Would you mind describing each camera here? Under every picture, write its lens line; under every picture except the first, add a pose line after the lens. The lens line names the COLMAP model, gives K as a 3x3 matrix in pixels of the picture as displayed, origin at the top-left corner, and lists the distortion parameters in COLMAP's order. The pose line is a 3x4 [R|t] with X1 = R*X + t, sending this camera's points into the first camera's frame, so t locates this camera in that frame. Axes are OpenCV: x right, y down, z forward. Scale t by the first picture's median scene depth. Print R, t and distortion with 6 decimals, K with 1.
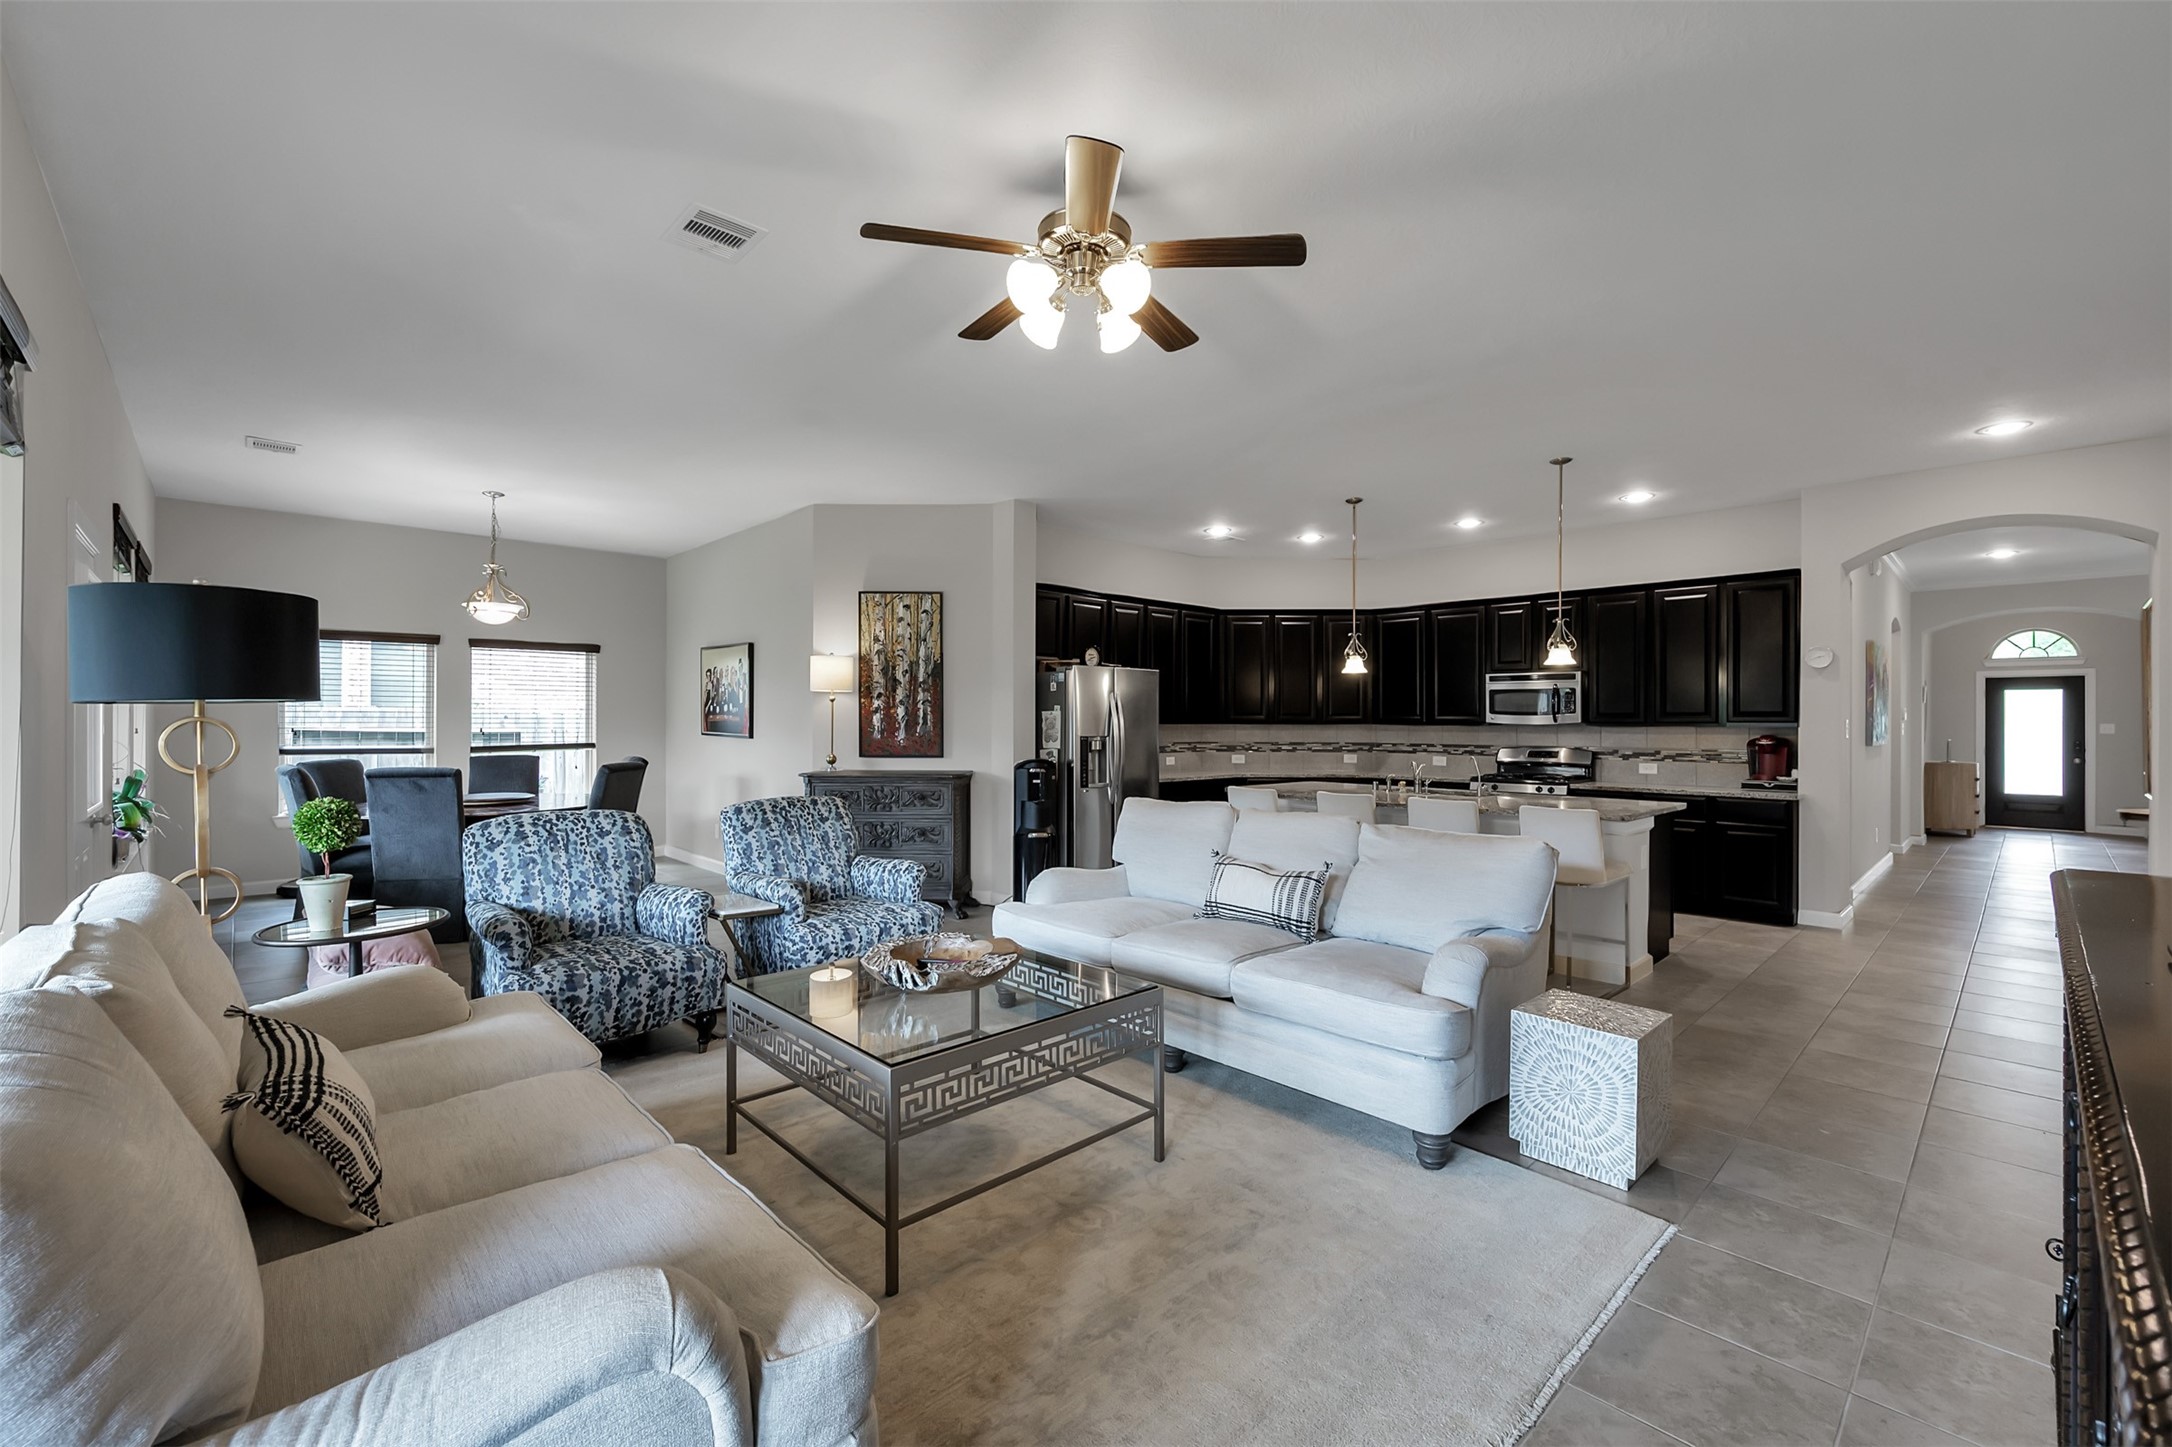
lens RADIAL K [[896.7, 0, 1086.0], [0, 896.7, 723.5], [0, 0, 1]] dist [0.000430, 0.000167]
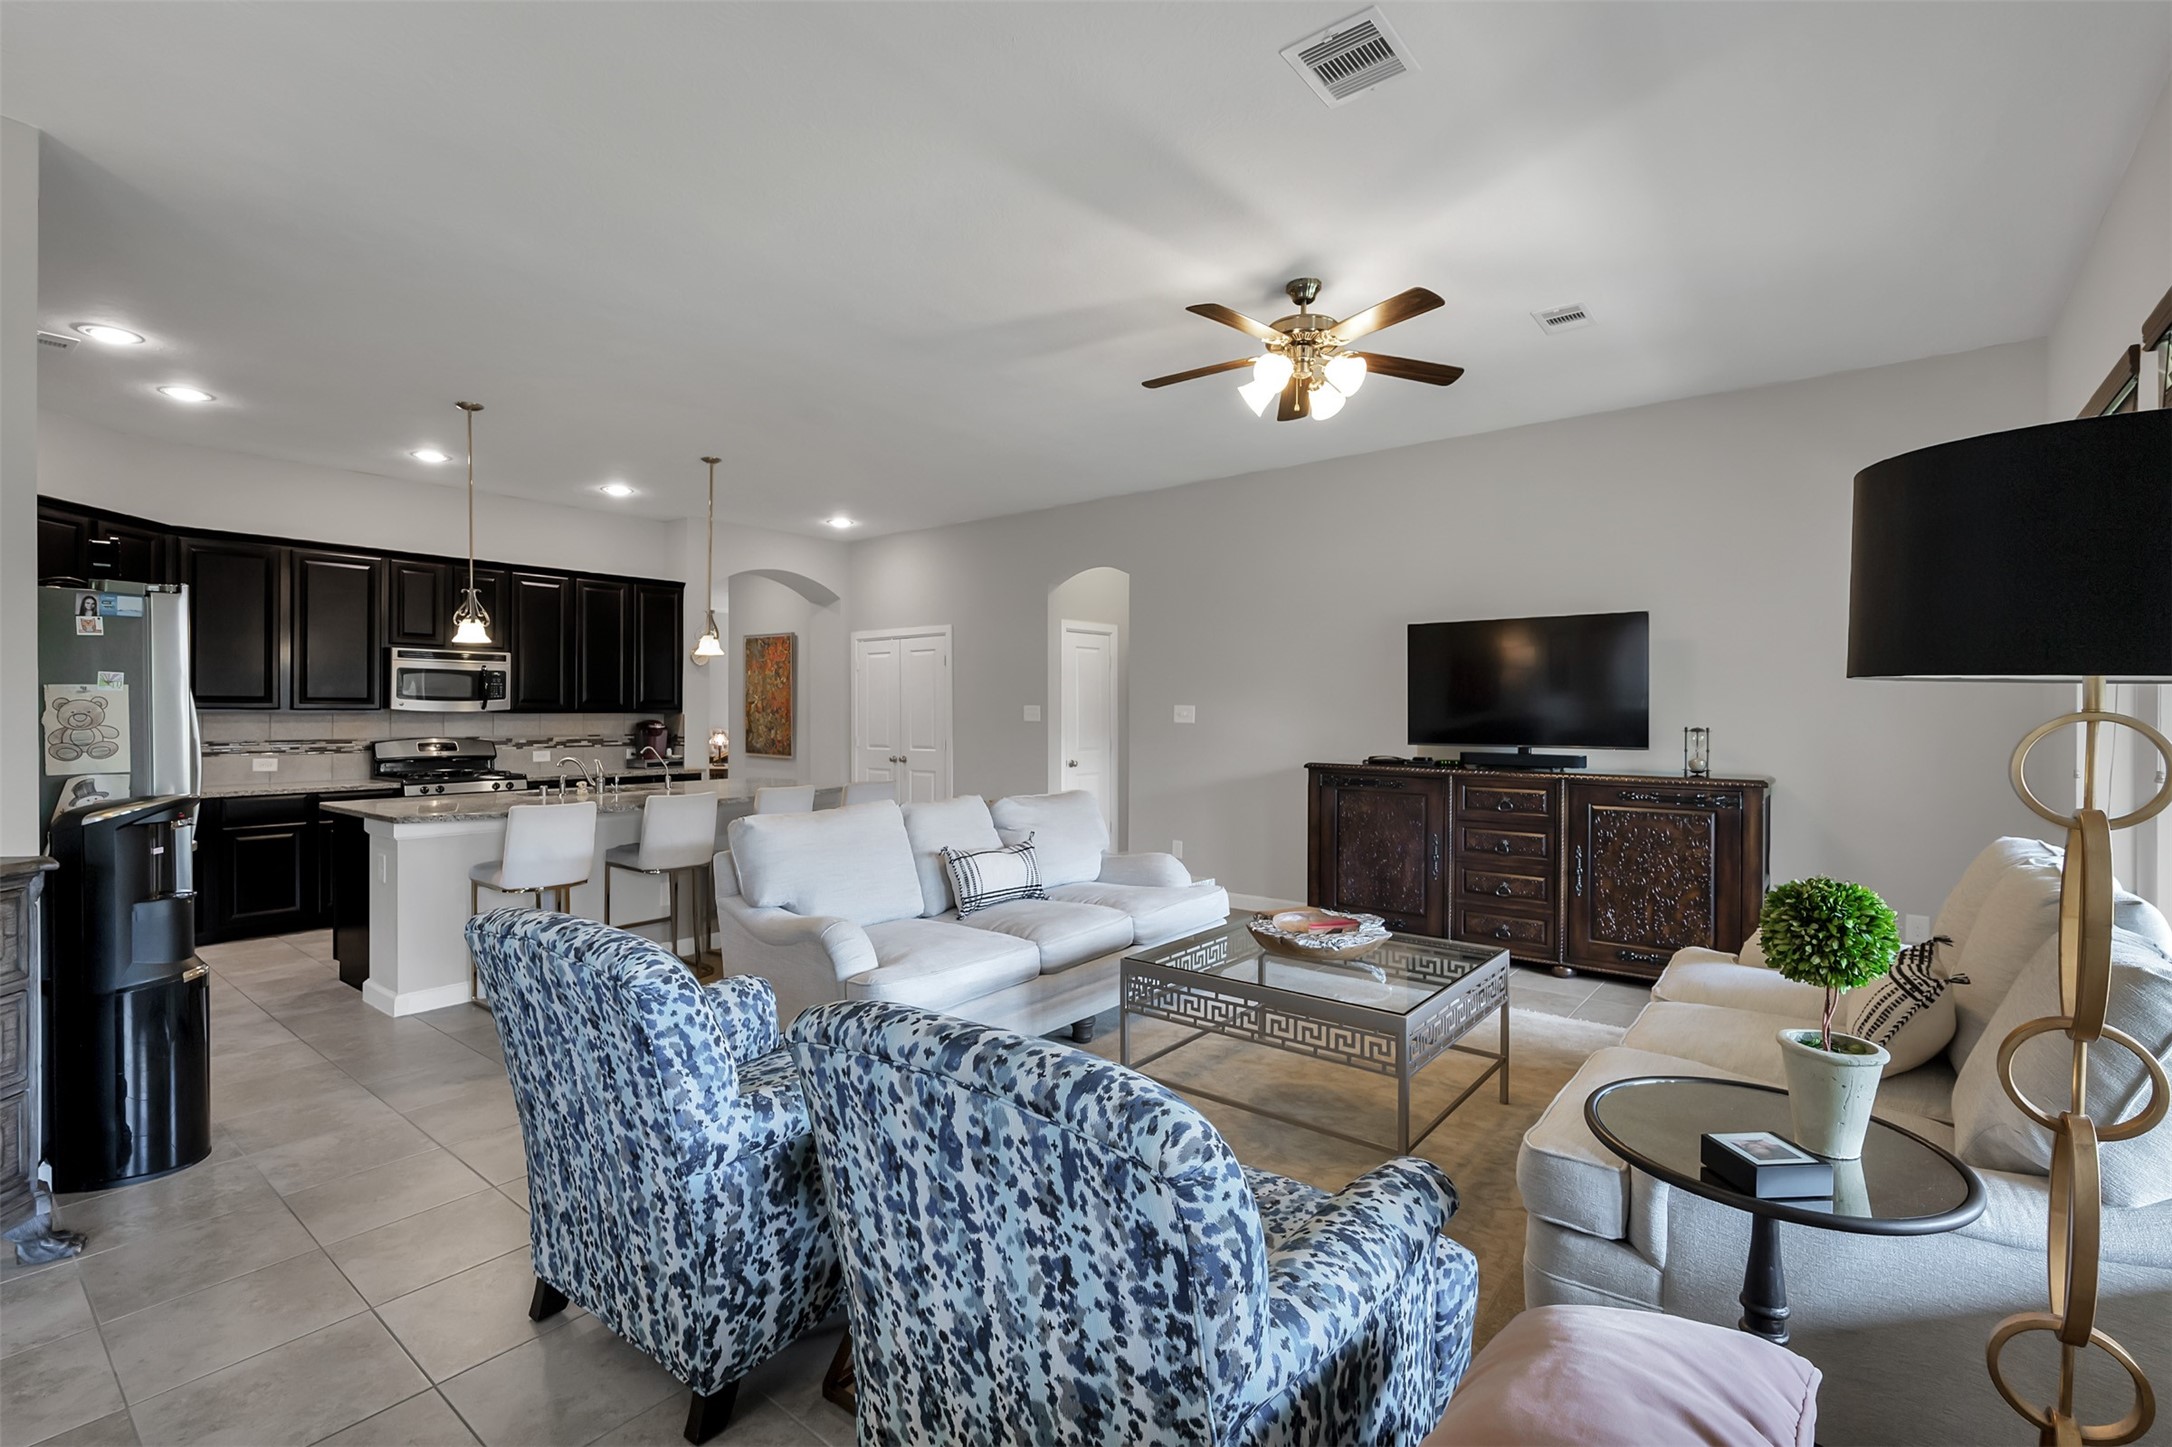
lens RADIAL K [[953.9, 0, 1086.0], [0, 953.9, 723.5], [0, 0, 1]] dist [-0.000056, -0.000175]
pose [[-0.121327, -0.016532, 0.992475, -0.482016], [0.000844, 0.999859, 0.016758, -0.002506], [-0.992612, 0.002871, -0.121296, 0.534416]]
